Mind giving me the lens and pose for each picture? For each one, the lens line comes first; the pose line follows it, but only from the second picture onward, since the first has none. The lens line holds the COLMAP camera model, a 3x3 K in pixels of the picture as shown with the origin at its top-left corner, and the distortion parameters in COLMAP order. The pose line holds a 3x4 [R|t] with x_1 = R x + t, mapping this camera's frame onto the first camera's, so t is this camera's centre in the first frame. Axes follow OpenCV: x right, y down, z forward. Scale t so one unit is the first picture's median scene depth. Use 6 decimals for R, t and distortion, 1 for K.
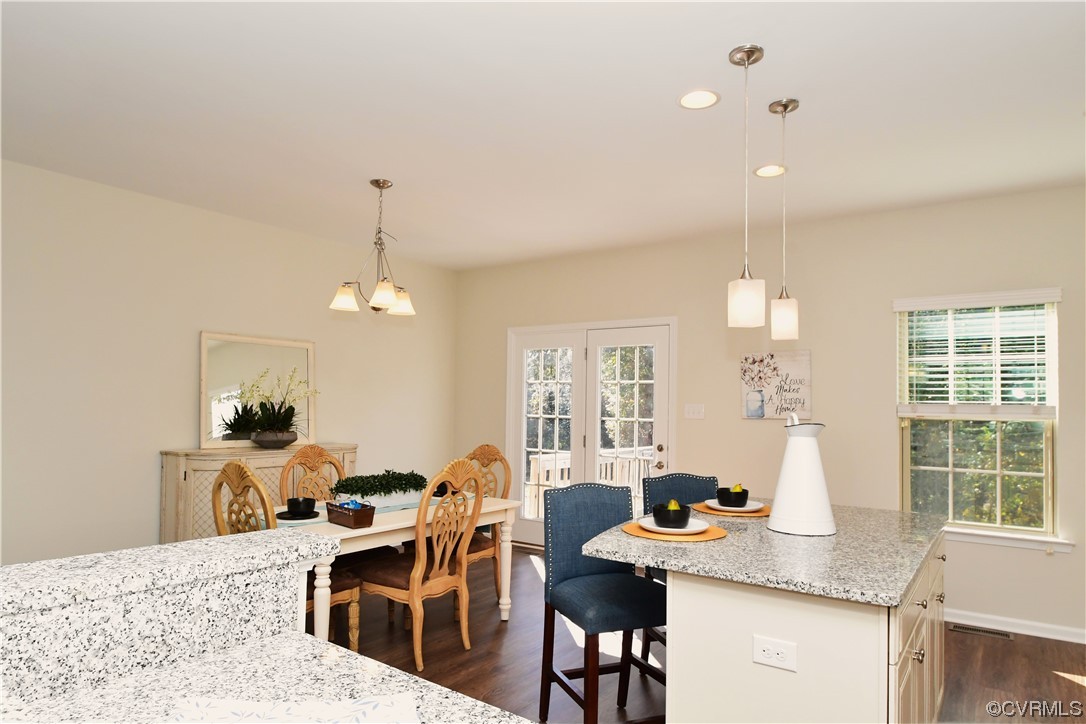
lens RADIAL K [[661.8, 0, 544.5], [0, 661.8, 367.7], [0, 0, 1]] dist [-0.021927, -0.002094]
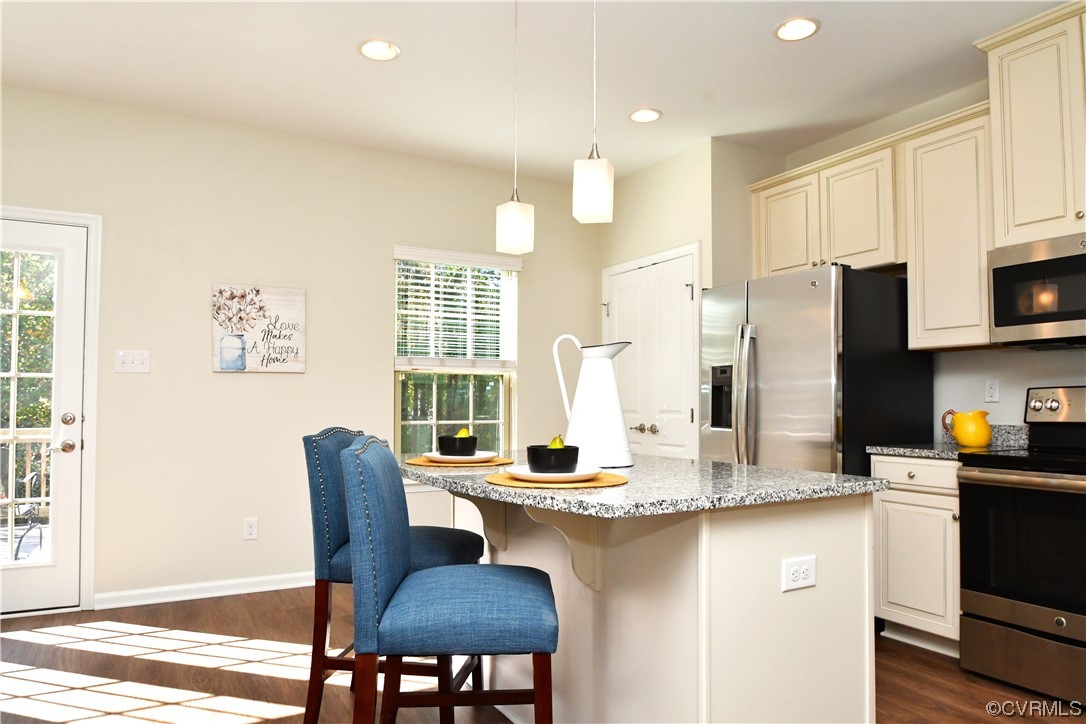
lens RADIAL K [[693.5, 0, 541.6], [0, 693.5, 378.5], [0, 0, 1]] dist [-0.027830, -0.002247]
pose [[0.429351, 0.015104, 0.903011, -0.290524], [-0.042259, 0.999101, 0.003382, 0.080860], [-0.902149, -0.039612, 0.429603, 0.414010]]
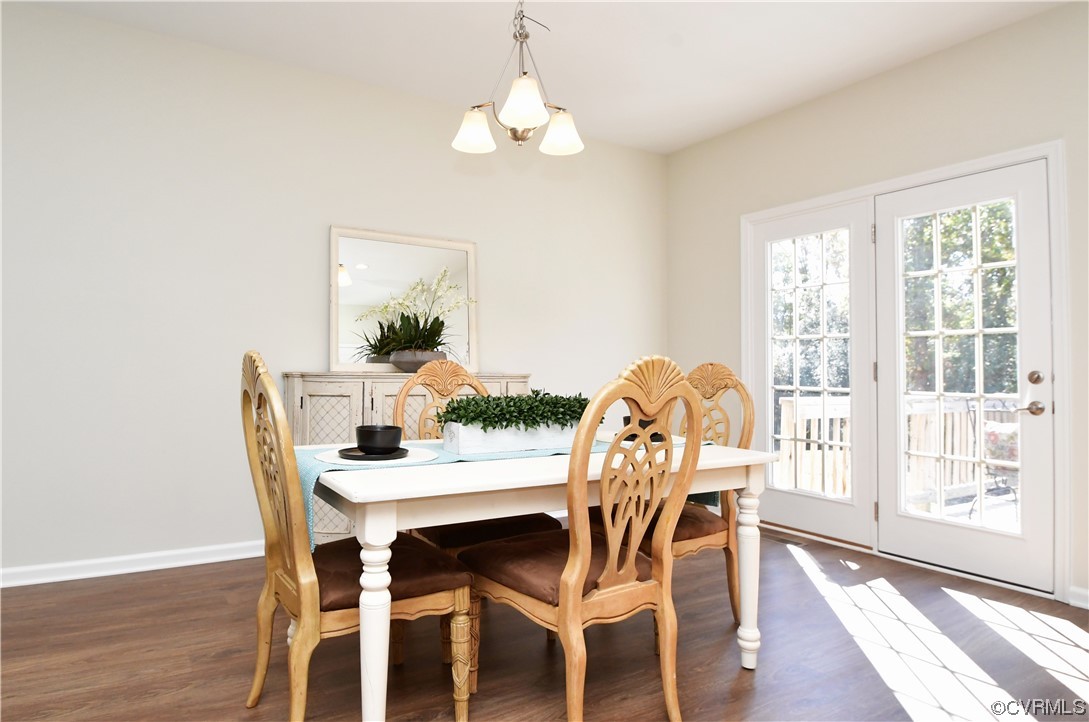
lens RADIAL K [[632.5, 0, 497.9], [0, 632.5, 345.1], [0, 0, 1]] dist [-0.019151, -0.002208]
pose [[0.911888, -0.023314, -0.409777, -0.030419], [0.026488, 0.999647, 0.002068, 0.106433], [0.409584, -0.012740, 0.912183, 0.437264]]
